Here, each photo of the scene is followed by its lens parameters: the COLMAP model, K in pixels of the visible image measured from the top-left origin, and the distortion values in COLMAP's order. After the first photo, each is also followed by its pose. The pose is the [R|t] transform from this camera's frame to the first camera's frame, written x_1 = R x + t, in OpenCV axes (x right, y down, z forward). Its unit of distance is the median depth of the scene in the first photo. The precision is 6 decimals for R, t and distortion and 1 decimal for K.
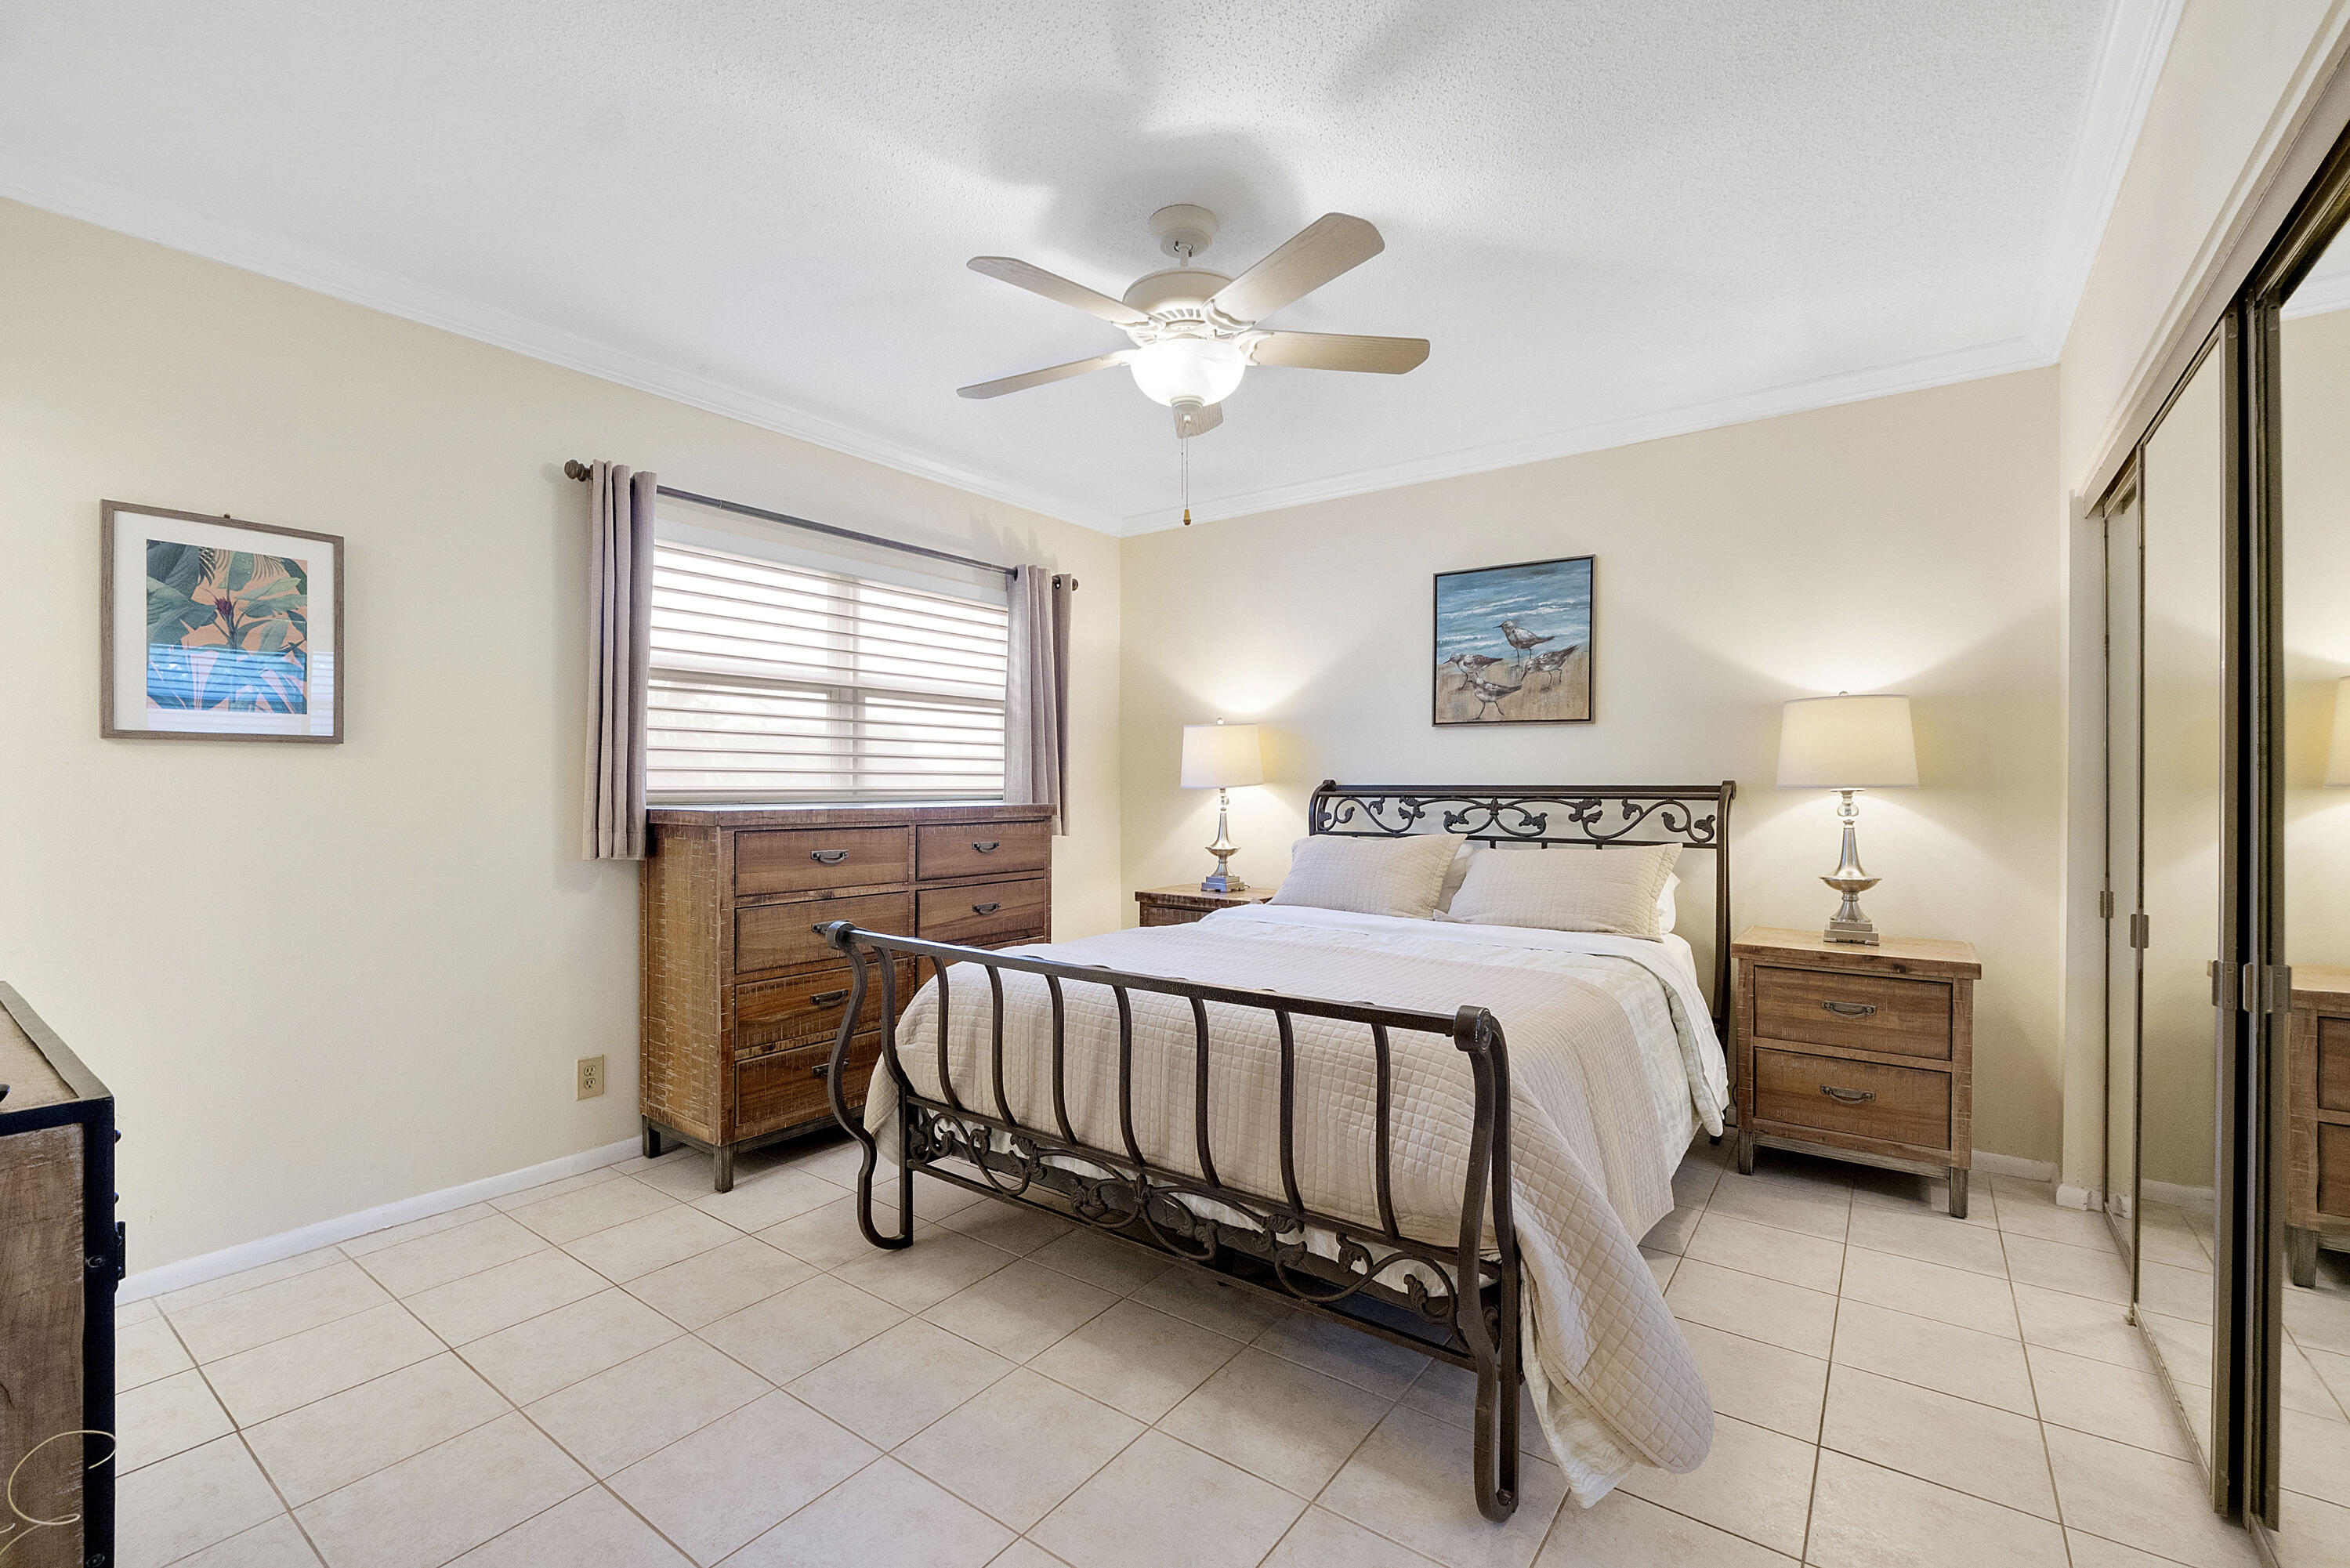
lens RADIAL K [[992.5, 0, 1167.4], [0, 992.5, 793.2], [0, 0, 1]] dist [-0.007459, 0.000054]
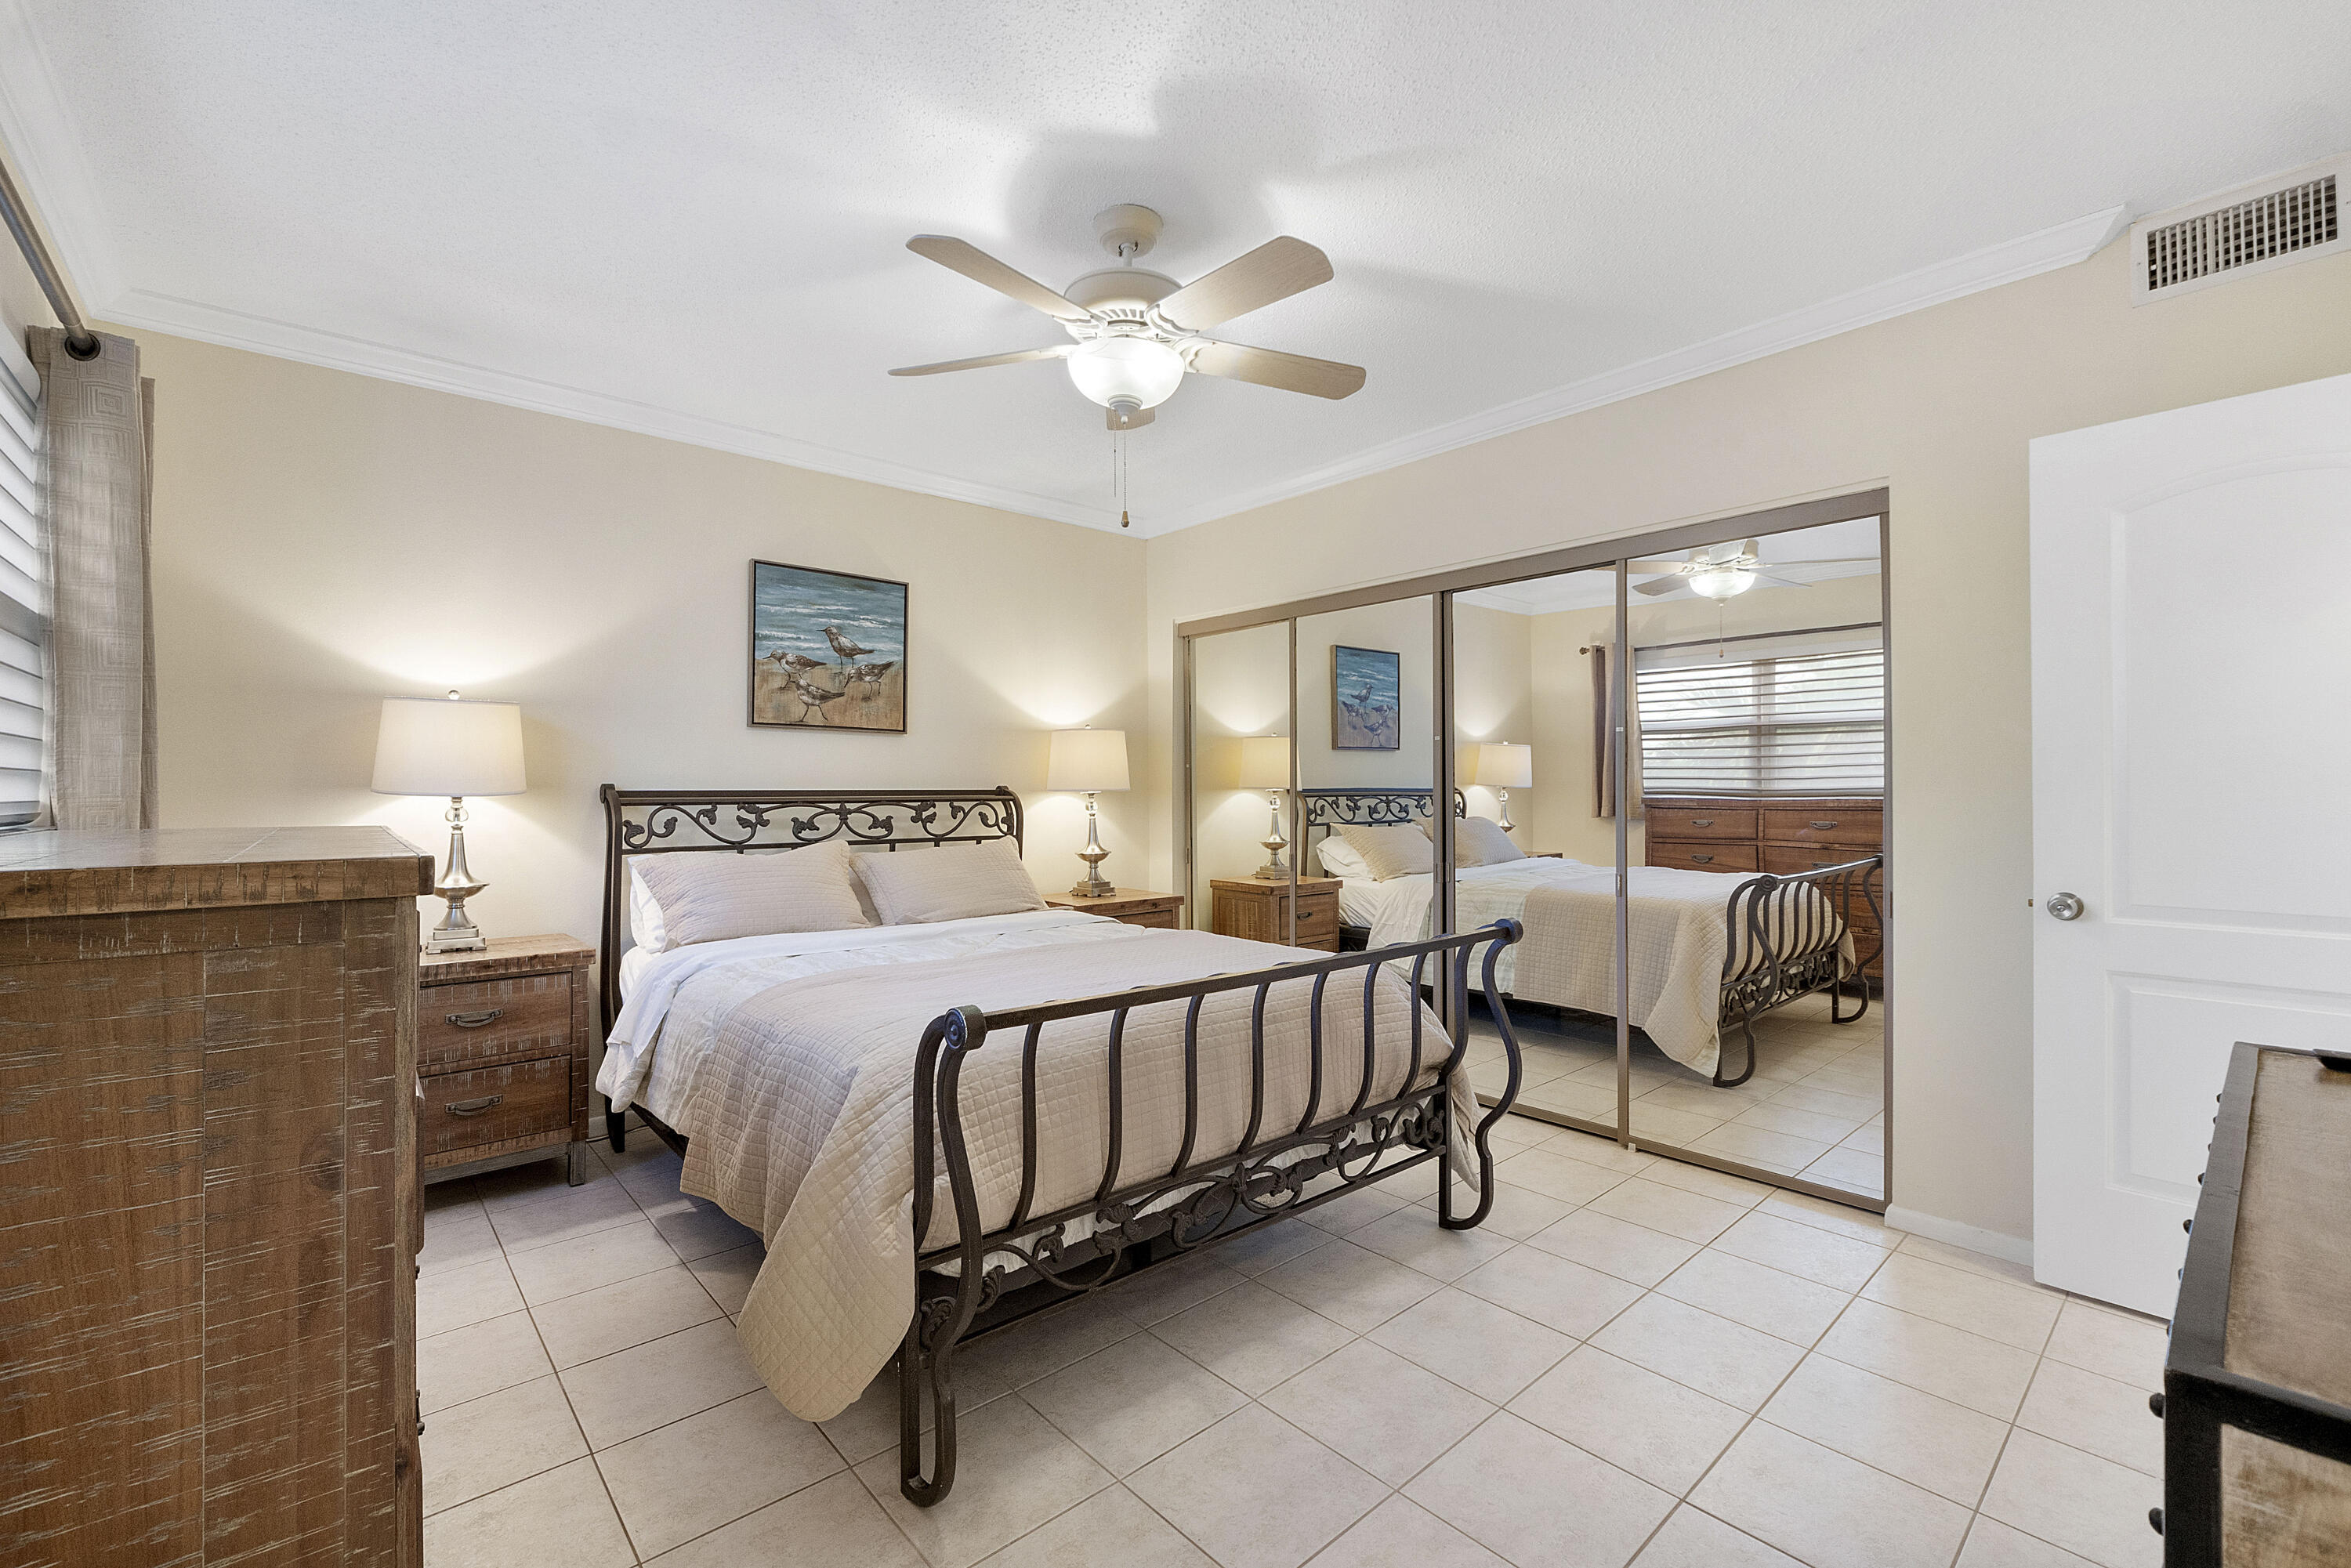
lens RADIAL K [[992.9, 0, 1167.9], [0, 992.9, 793.2], [0, 0, 1]] dist [-0.007459, 0.000054]
pose [[0.218469, -0.005203, 0.975830, -0.576988], [0.011500, 0.999930, 0.002757, -0.003878], [-0.975776, 0.010619, 0.218513, 0.459327]]
